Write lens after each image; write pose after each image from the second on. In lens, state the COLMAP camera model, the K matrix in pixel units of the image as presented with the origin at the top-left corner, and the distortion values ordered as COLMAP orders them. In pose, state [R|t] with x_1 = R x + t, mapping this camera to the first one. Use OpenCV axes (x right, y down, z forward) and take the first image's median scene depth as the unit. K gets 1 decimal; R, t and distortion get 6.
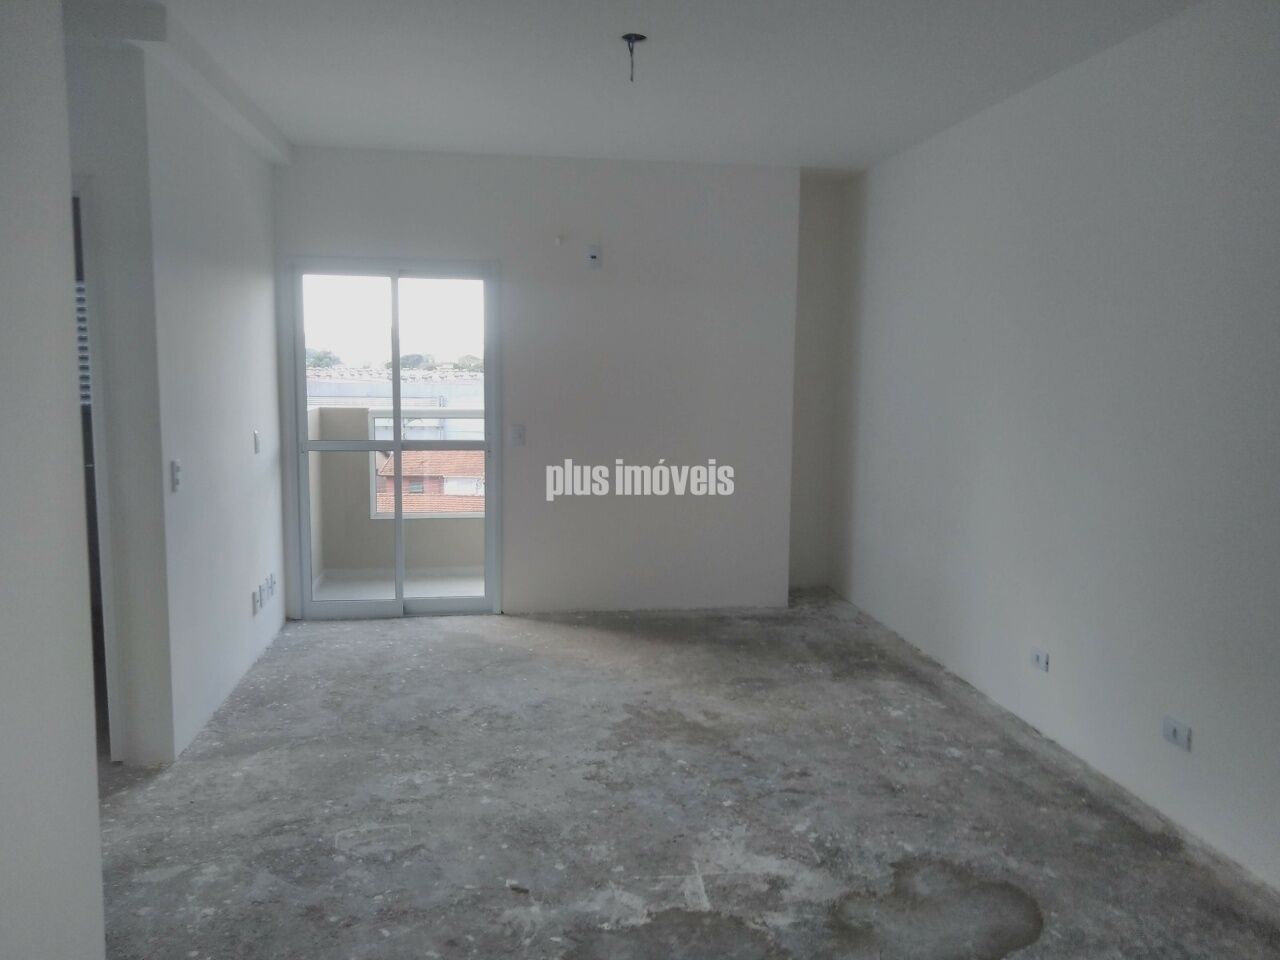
lens RADIAL K [[1000.3, 0, 640.0], [0, 1000.3, 480.0], [0, 0, 1]] dist [-0.003421, -0.009468]
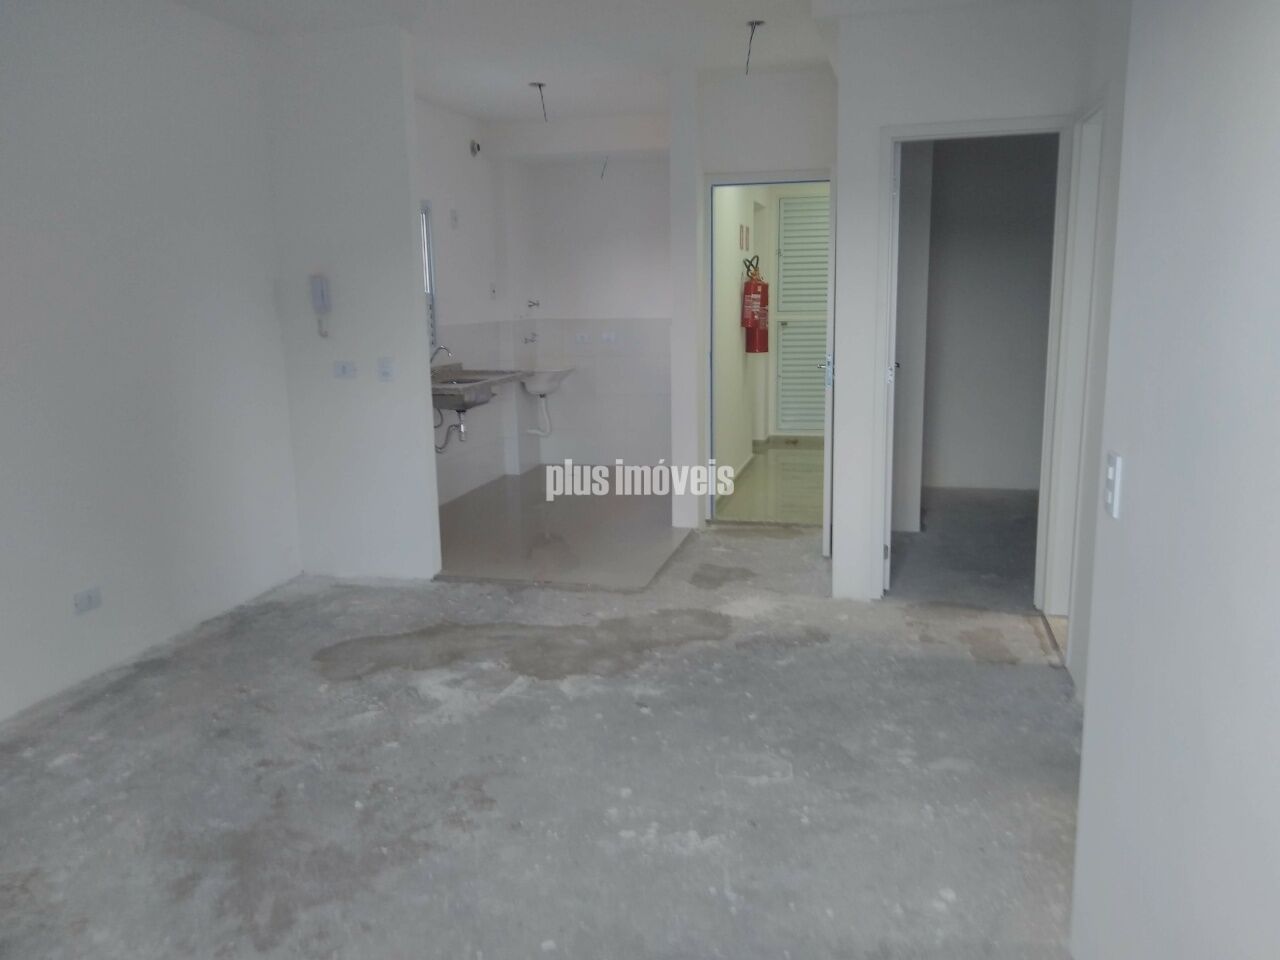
lens RADIAL K [[1000.3, 0, 640.0], [0, 1000.3, 480.0], [0, 0, 1]] dist [-0.003421, -0.009468]
pose [[-0.925731, -0.065209, 0.372519, -0.471577], [0.050842, 0.954621, 0.293450, -0.186078], [-0.374750, 0.290596, -0.880407, 1.685376]]
